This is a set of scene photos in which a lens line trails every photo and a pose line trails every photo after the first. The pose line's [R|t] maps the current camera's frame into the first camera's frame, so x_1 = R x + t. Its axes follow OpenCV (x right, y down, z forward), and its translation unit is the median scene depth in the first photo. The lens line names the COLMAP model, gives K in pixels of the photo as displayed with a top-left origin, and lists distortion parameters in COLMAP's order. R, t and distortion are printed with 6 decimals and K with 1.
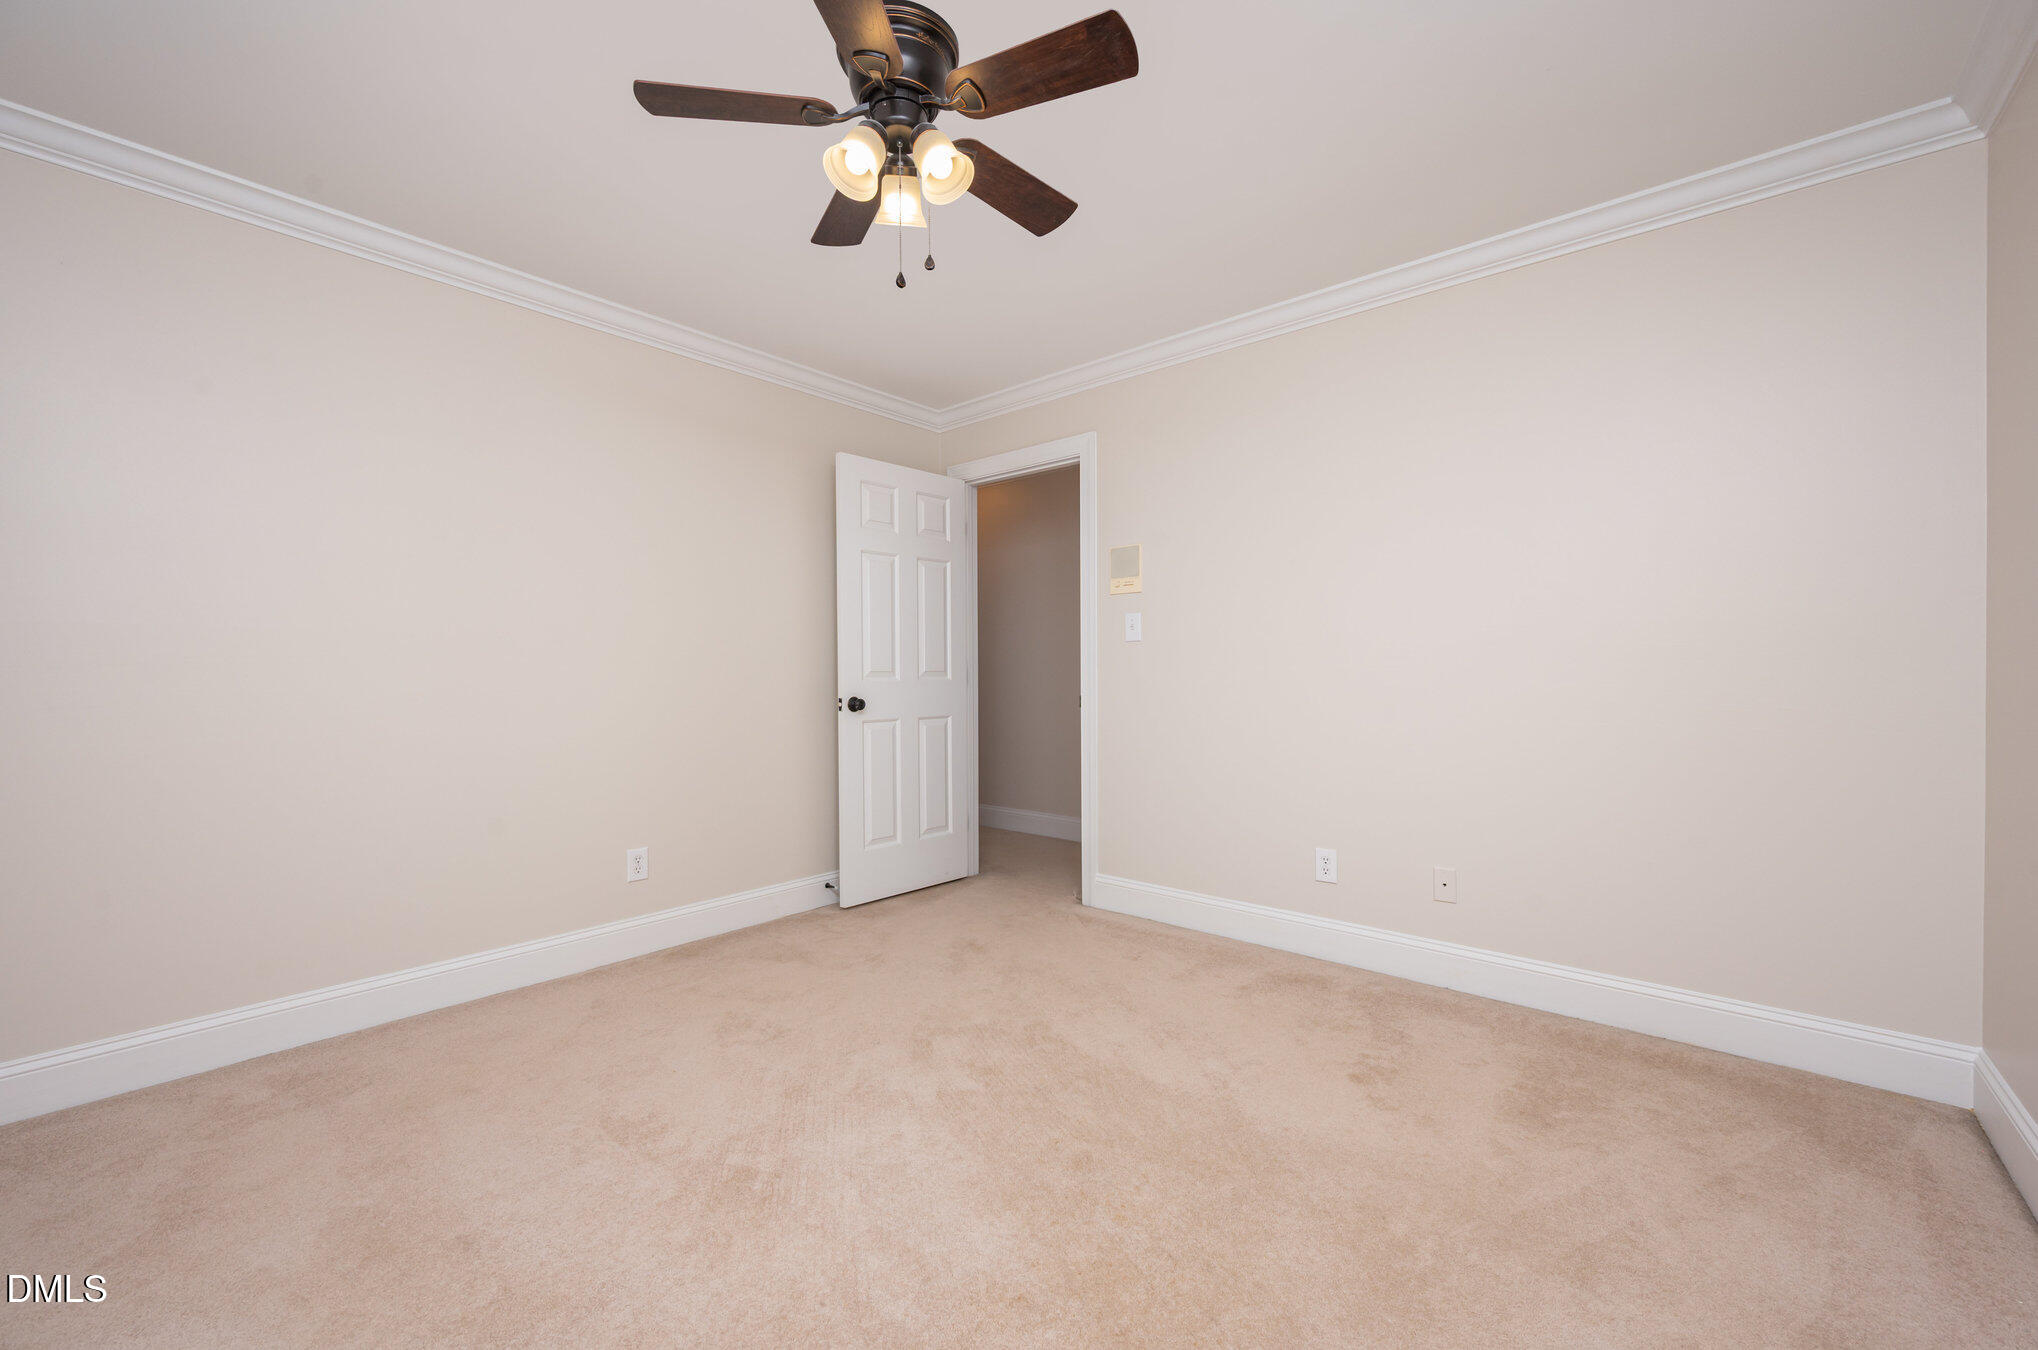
lens RADIAL K [[830.3, 0, 989.2], [0, 830.3, 680.5], [0, 0, 1]] dist [0.009125, 0.000062]
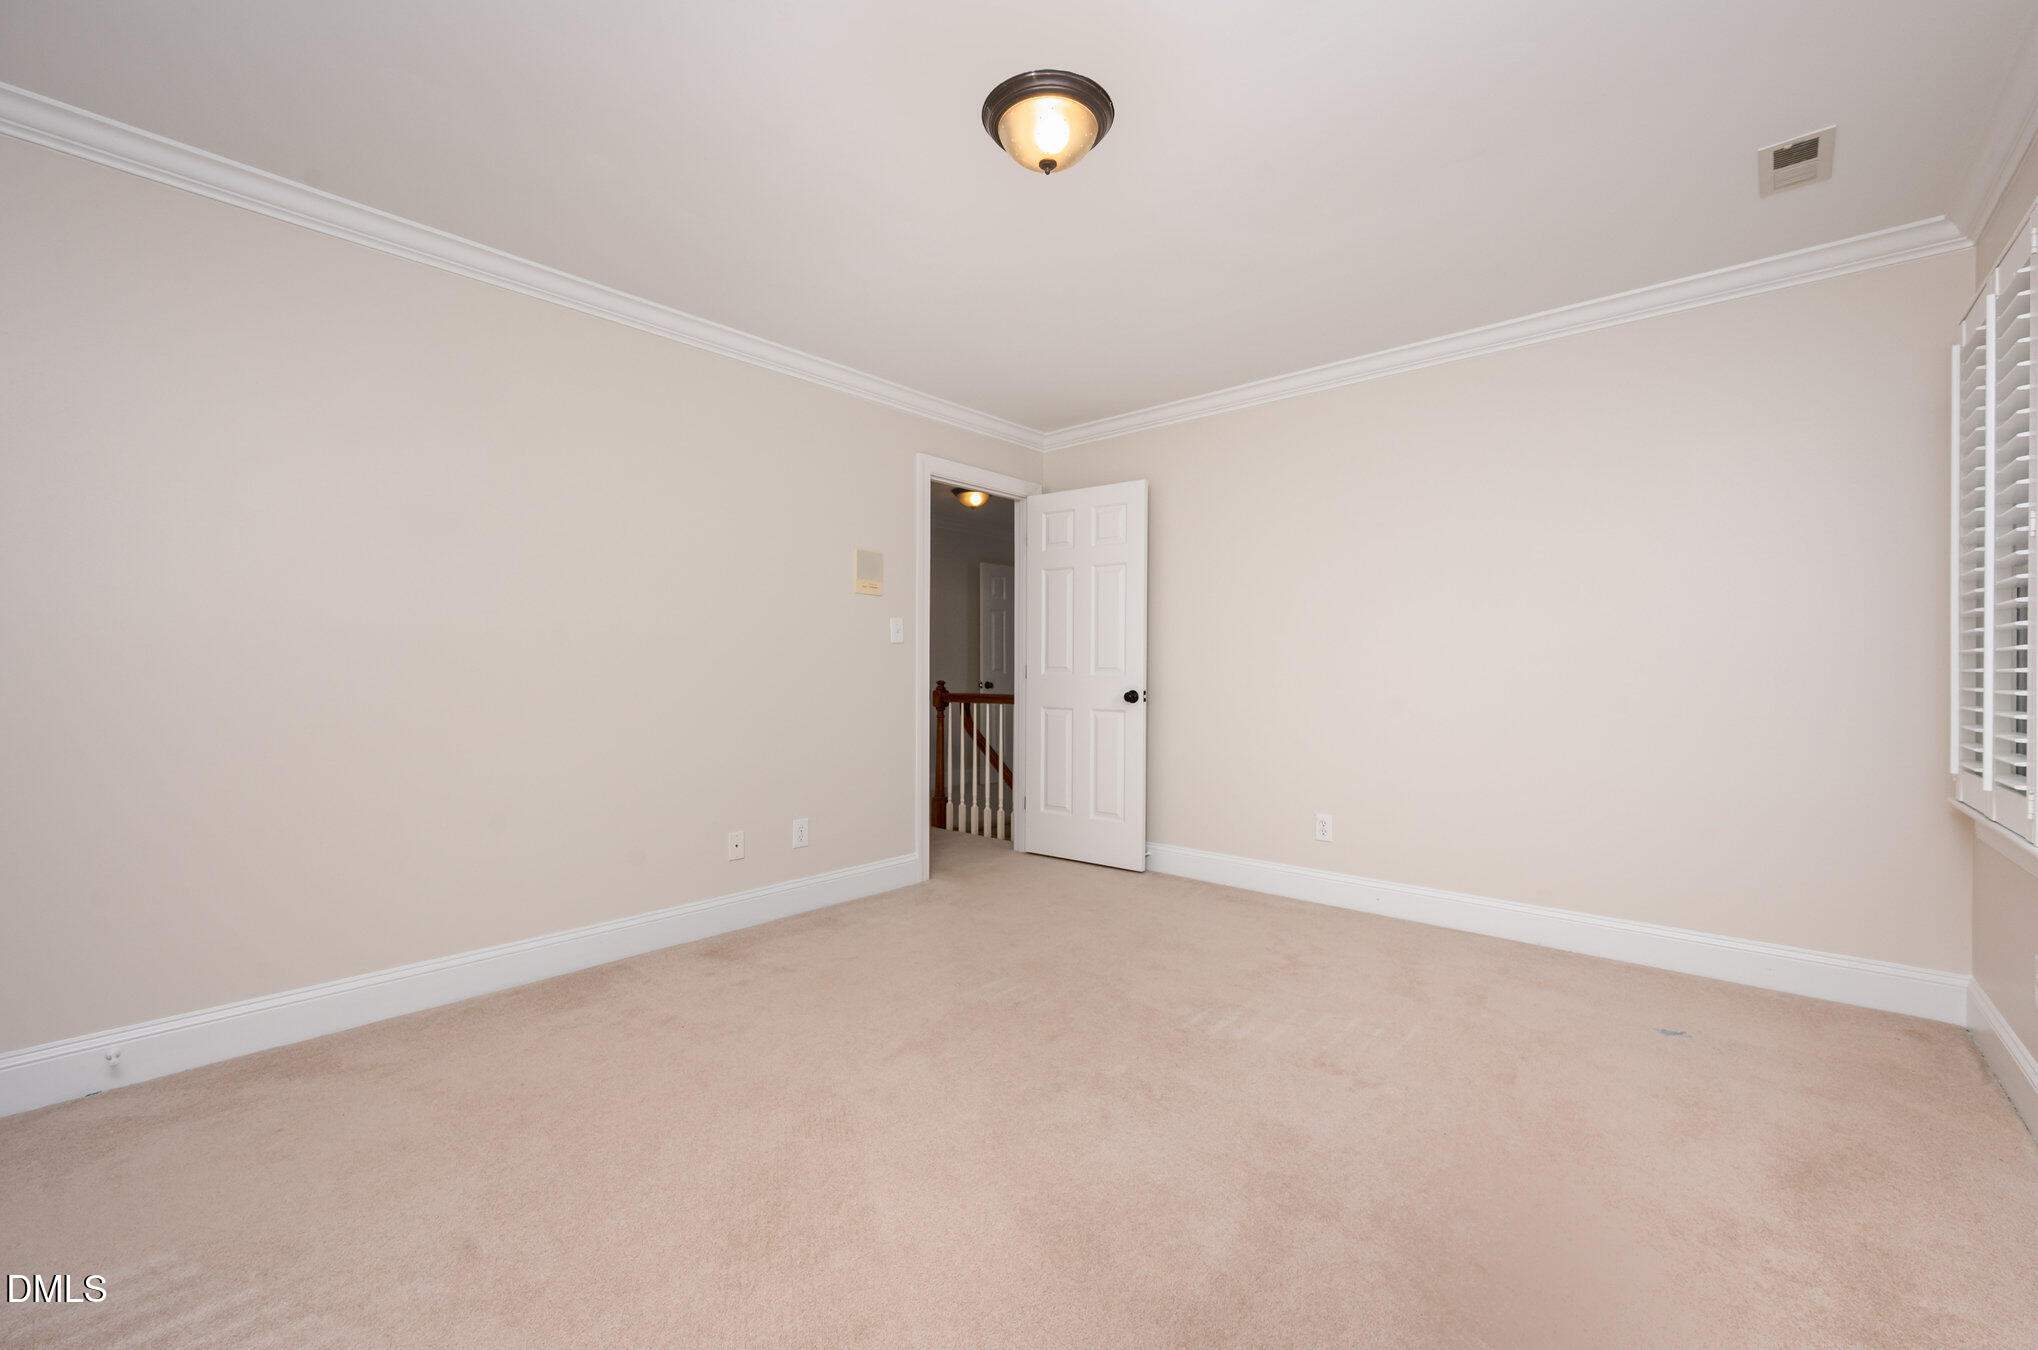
lens RADIAL K [[830.3, 0, 1003.8], [0, 830.3, 663.4], [0, 0, 1]] dist [0.009125, 0.000062]
pose [[0.999792, 0.008692, -0.018431, -0.138574], [-0.008973, 0.999844, -0.015230, 0.002142], [0.018296, 0.015392, 0.999714, -0.162119]]
